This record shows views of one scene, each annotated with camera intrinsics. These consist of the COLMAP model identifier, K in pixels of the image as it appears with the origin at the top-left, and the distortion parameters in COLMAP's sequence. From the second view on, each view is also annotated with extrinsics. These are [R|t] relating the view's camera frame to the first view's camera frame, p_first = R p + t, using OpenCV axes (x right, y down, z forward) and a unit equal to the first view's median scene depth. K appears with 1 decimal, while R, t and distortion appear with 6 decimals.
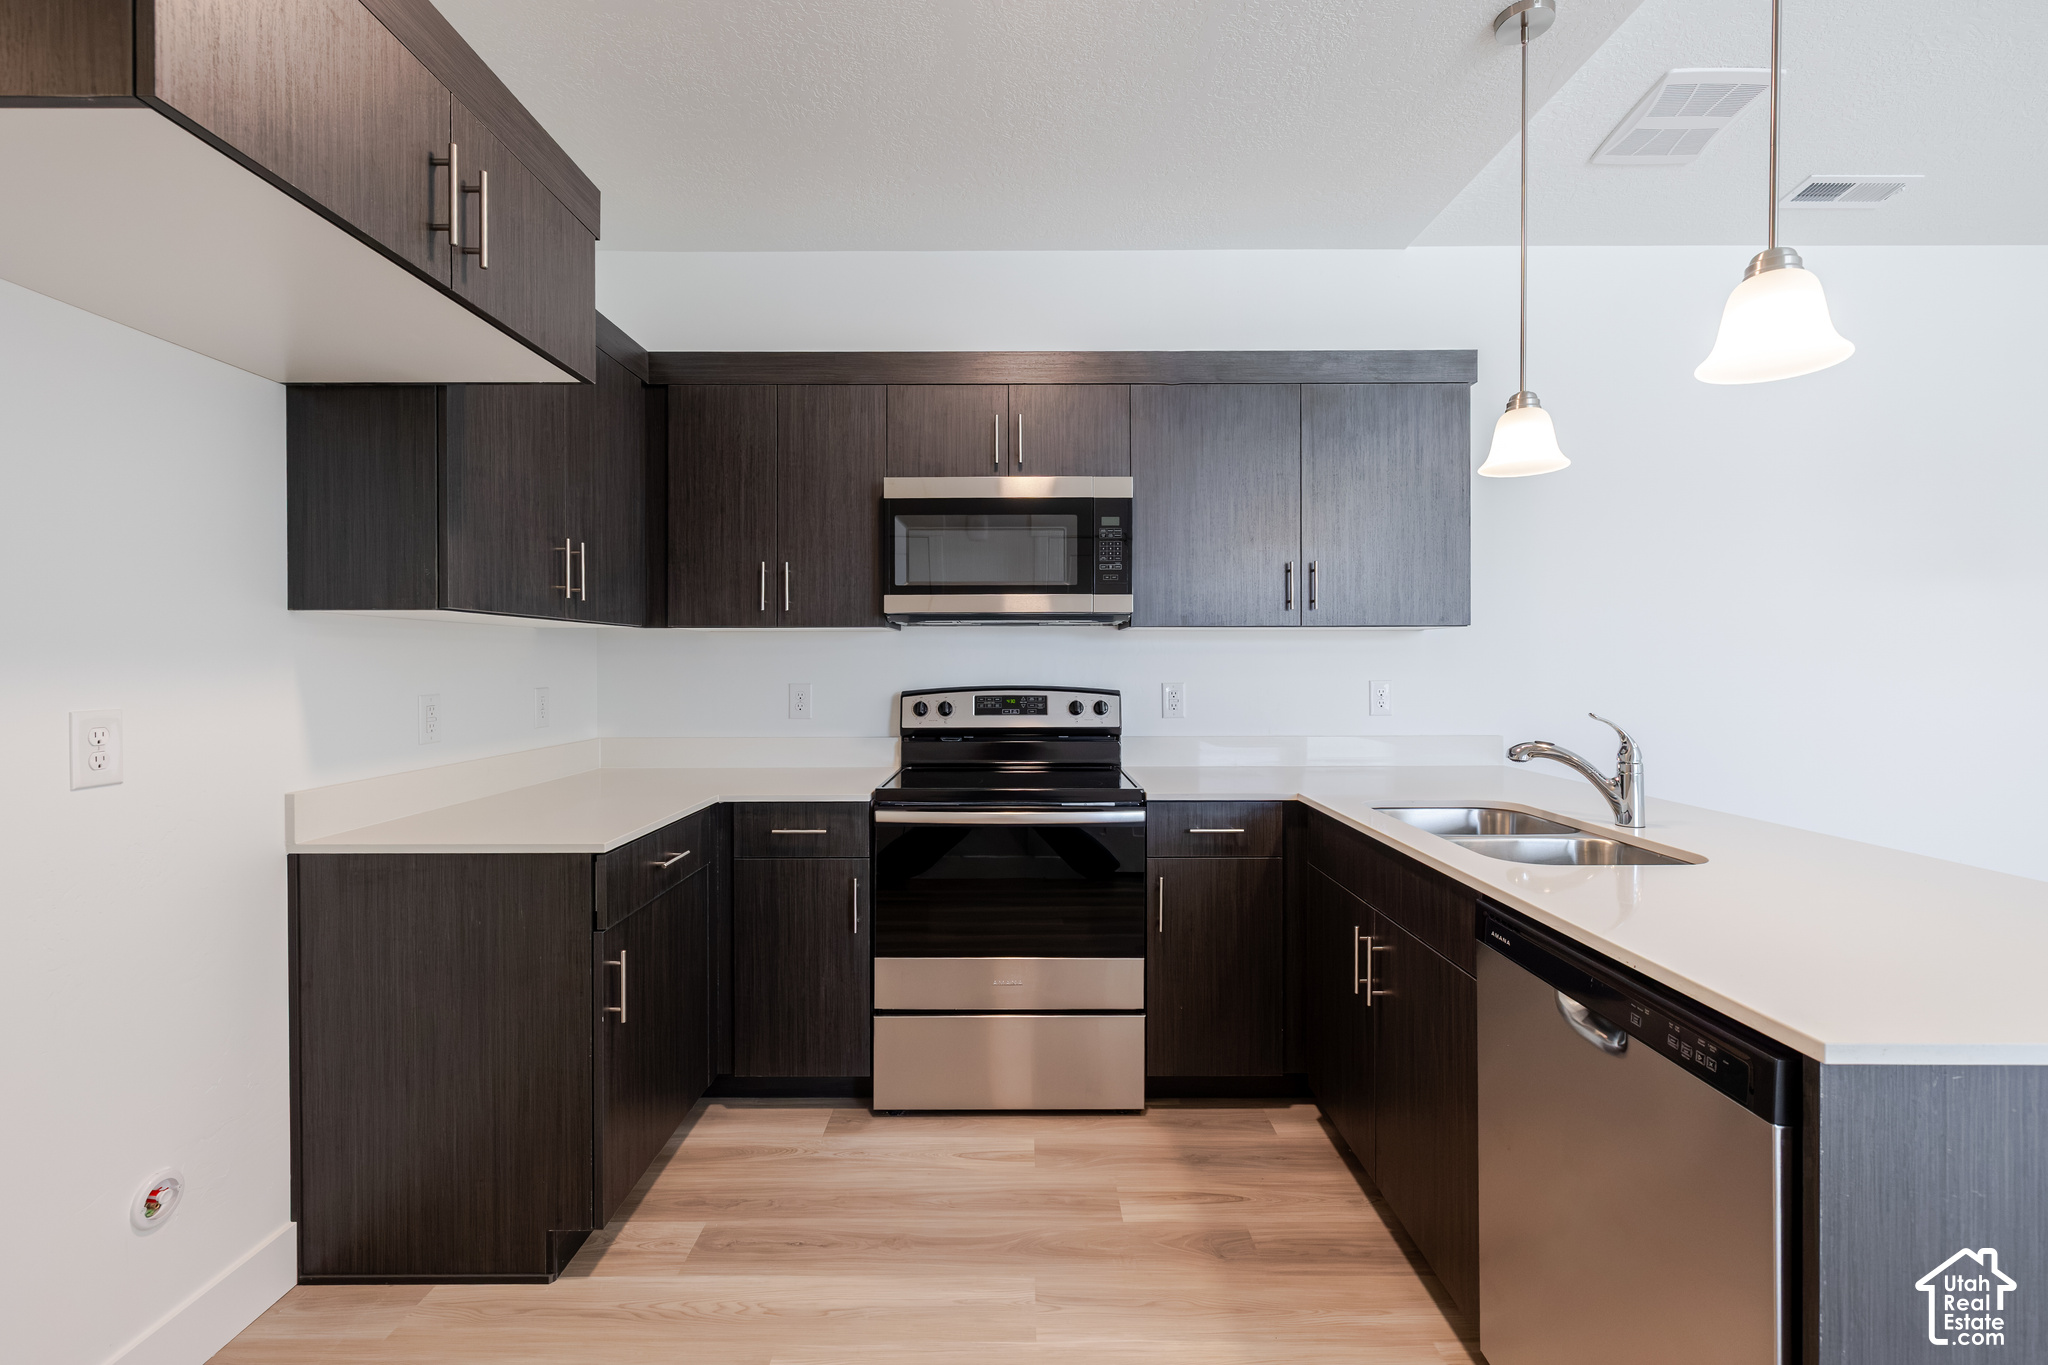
lens RADIAL K [[898.2, 0, 1026.2], [0, 898.2, 660.4], [0, 0, 1]] dist [0.000910, 0.000217]
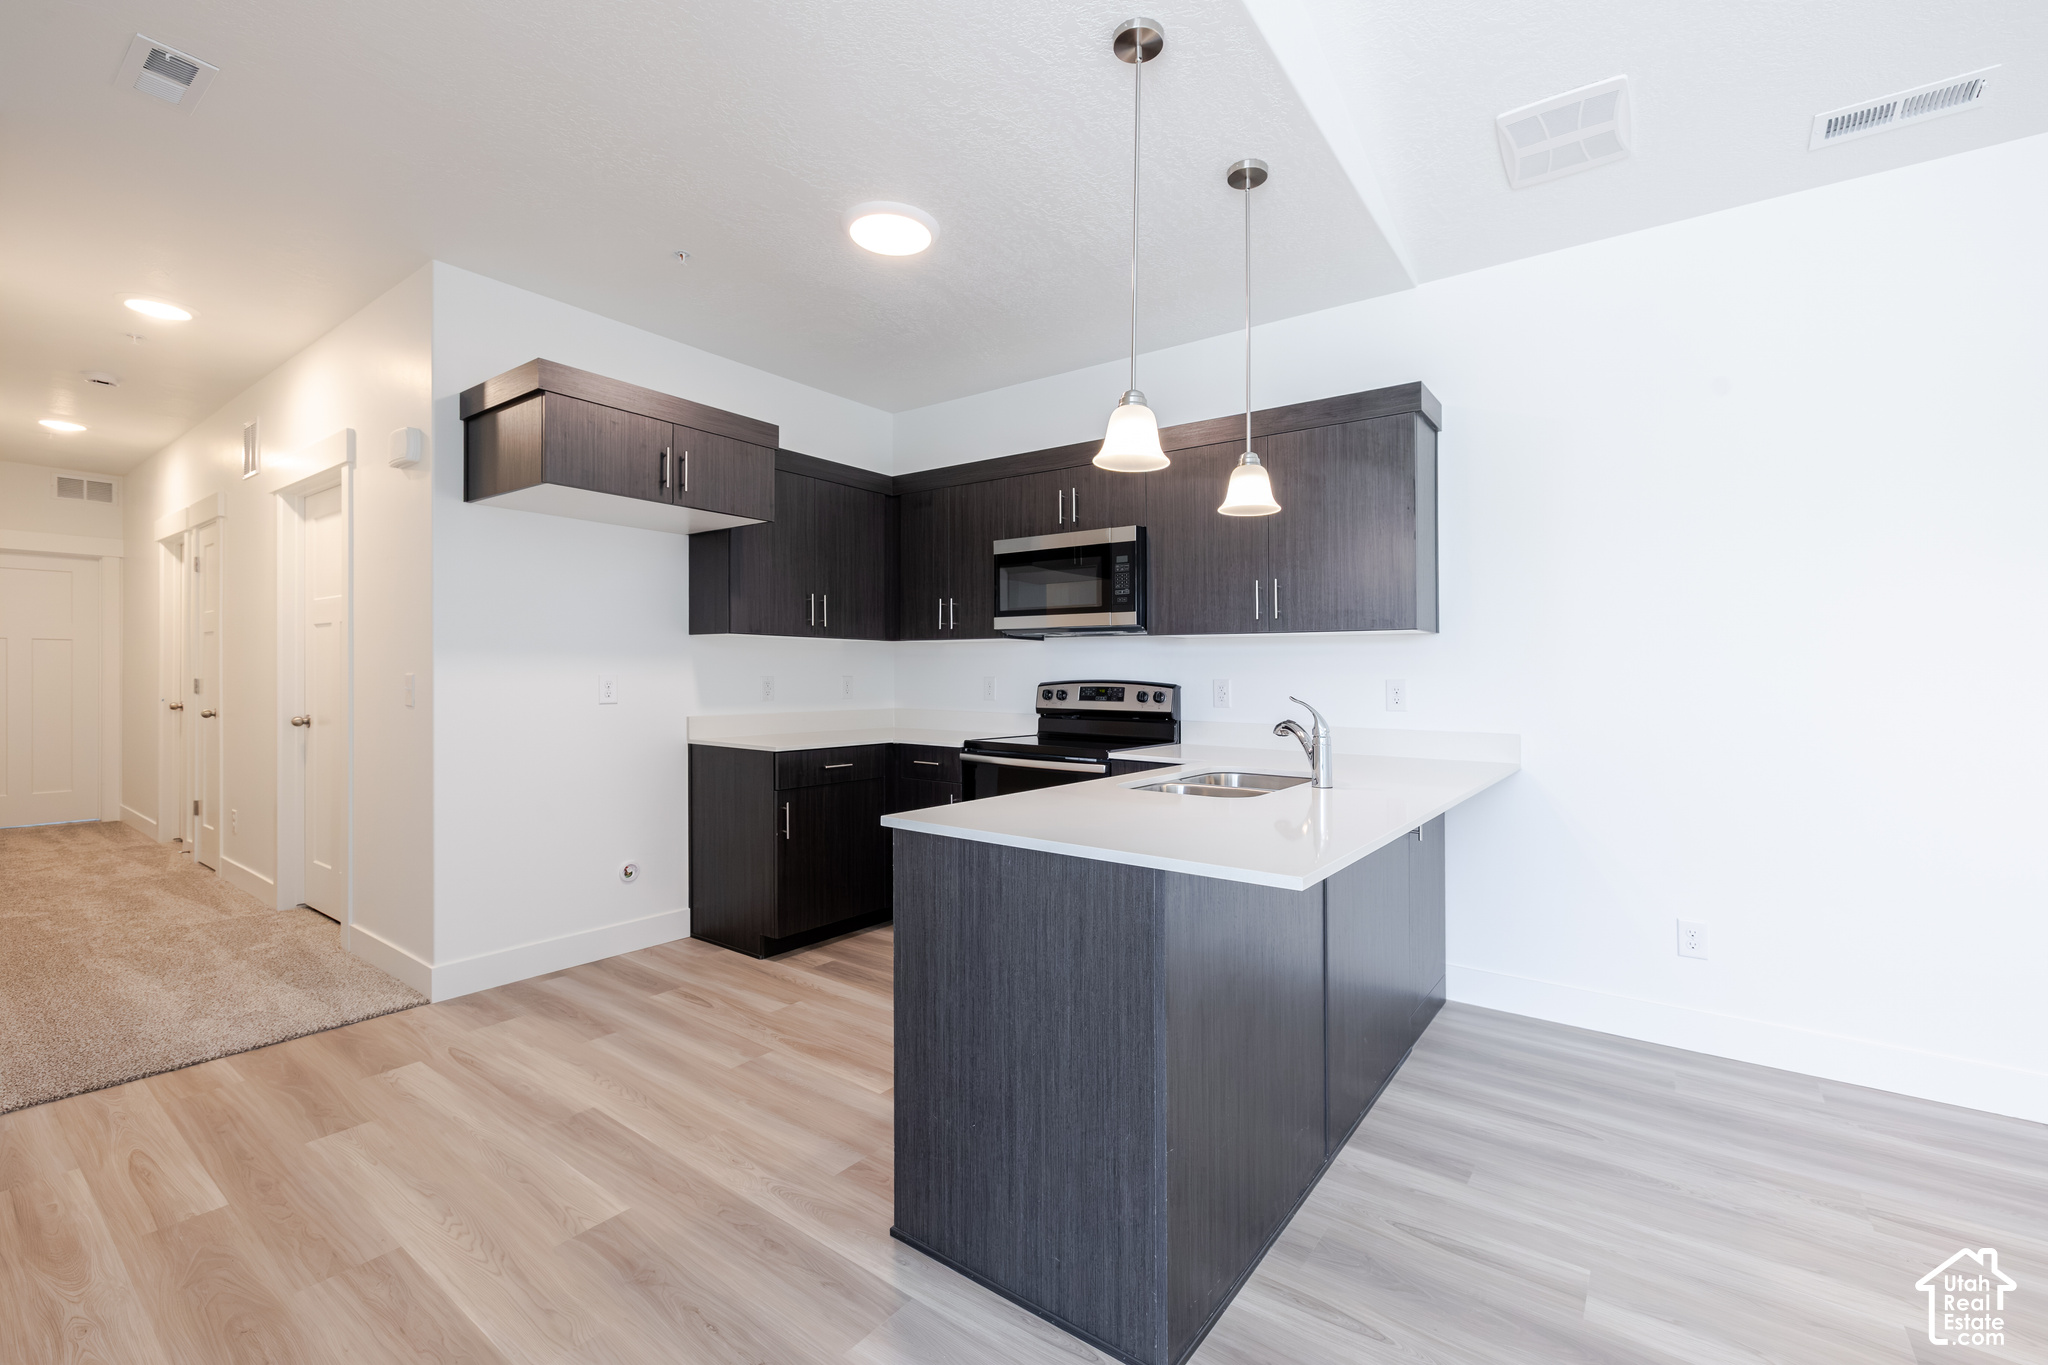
lens RADIAL K [[882.1, 0, 1020.9], [0, 882.1, 672.8], [0, 0, 1]] dist [-0.000160, 0.000004]
pose [[0.797347, 0.007736, -0.603472, 0.784642], [-0.008907, 0.999960, 0.001050, 0.019423], [0.603456, 0.004538, 0.797383, -0.171620]]
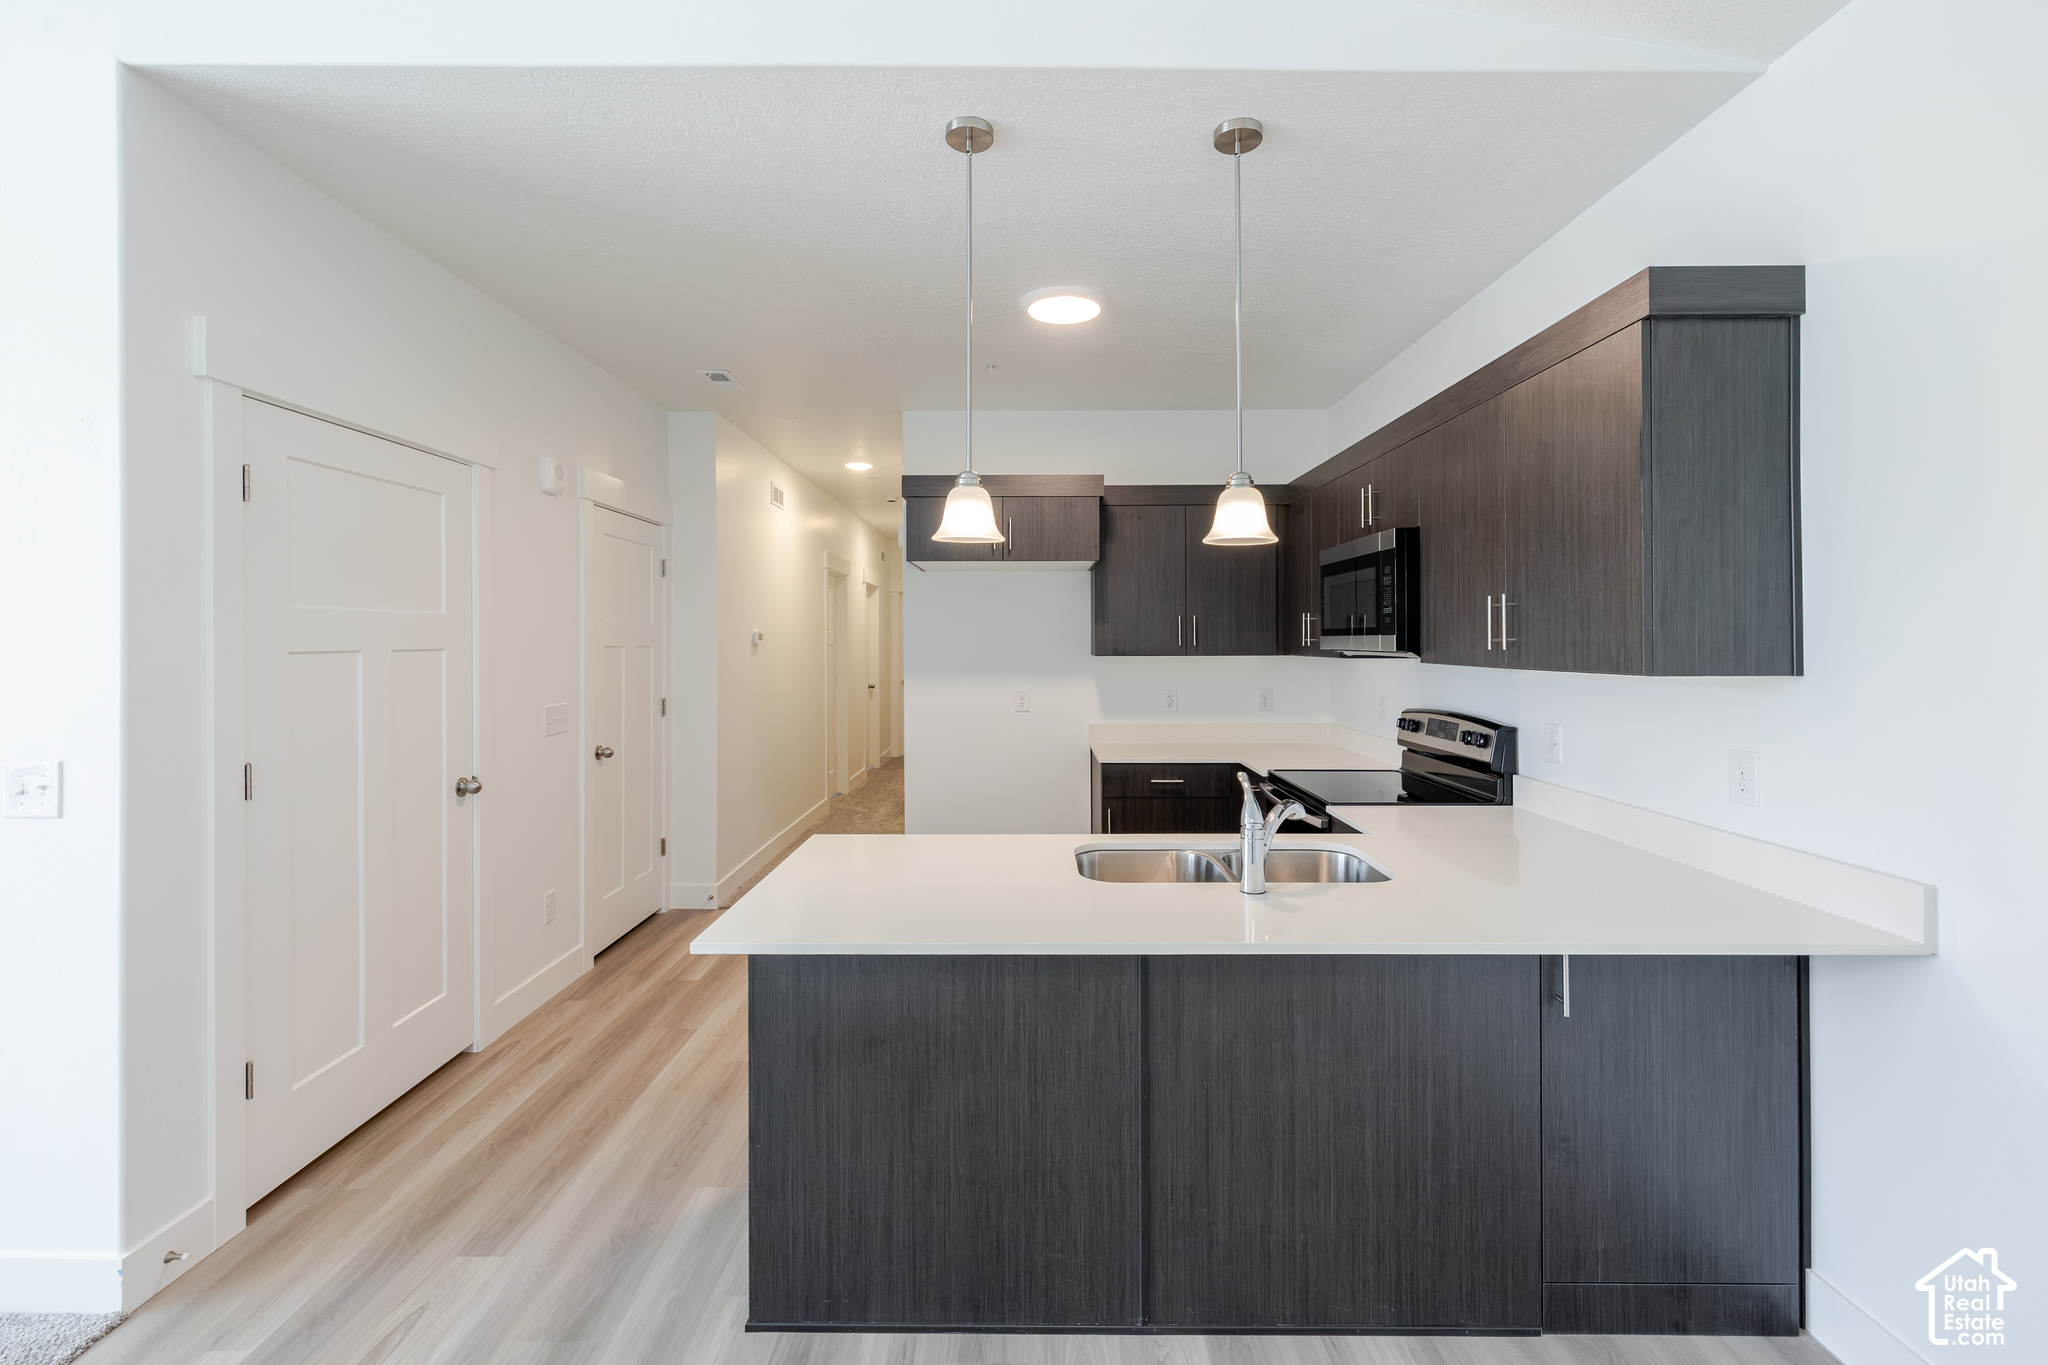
lens RADIAL K [[874.4, 0, 1024.4], [0, 874.4, 646.2], [0, 0, 1]] dist [-0.000985, -0.000121]
pose [[-0.008160, 0.005089, -0.999954, 1.192527], [-0.000404, 0.999987, 0.005092, -0.064802], [0.999967, 0.000445, -0.008157, 0.549702]]
